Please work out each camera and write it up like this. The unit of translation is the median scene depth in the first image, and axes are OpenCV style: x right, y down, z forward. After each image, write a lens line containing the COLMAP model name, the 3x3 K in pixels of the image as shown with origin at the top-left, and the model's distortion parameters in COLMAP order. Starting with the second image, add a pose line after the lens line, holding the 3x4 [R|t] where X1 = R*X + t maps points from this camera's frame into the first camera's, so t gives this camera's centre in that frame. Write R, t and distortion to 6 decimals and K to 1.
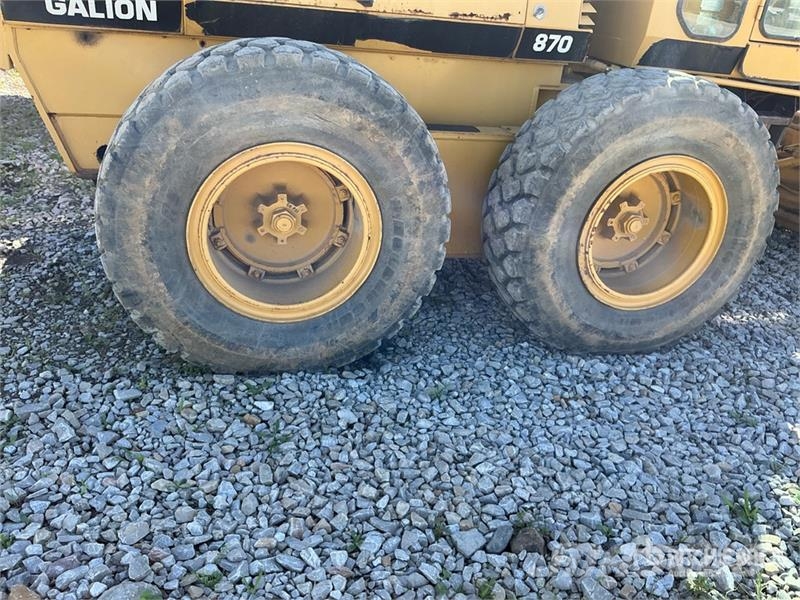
lens RADIAL K [[679.2, 0, 406.7], [0, 679.2, 299.8], [0, 0, 1]] dist [0.142022, -0.323878]
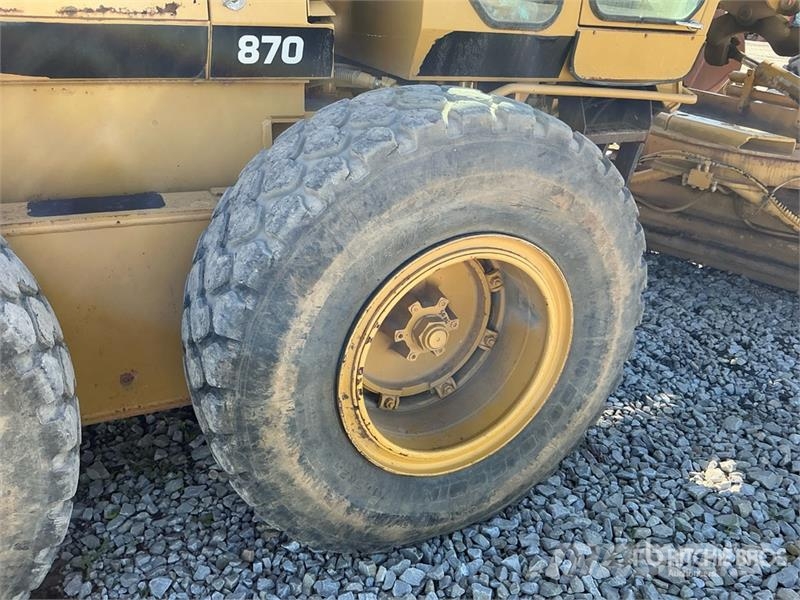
lens RADIAL K [[667.2, 0, 420.0], [0, 667.2, 295.9], [0, 0, 1]] dist [0.128568, -0.218552]
pose [[0.977415, -0.124615, 0.170676, 0.239898], [0.123180, 0.992202, 0.019017, -0.174304], [-0.171715, 0.002437, 0.985144, 0.446733]]
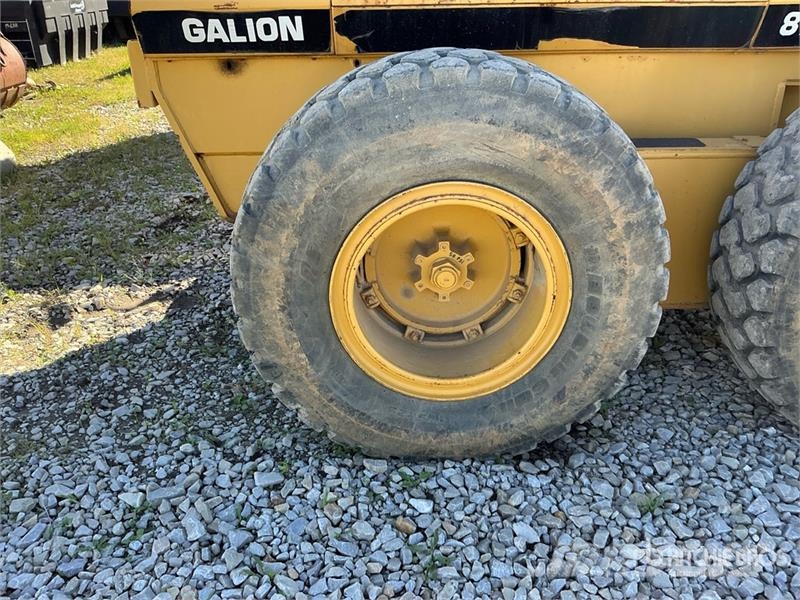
lens RADIAL K [[679.2, 0, 406.7], [0, 679.2, 299.8], [0, 0, 1]] dist [0.142022, -0.323878]
pose [[0.965885, 0.001868, -0.258964, -0.016036], [-0.004289, 0.999952, -0.008783, -0.076962], [0.258936, 0.009594, 0.965847, 0.207854]]
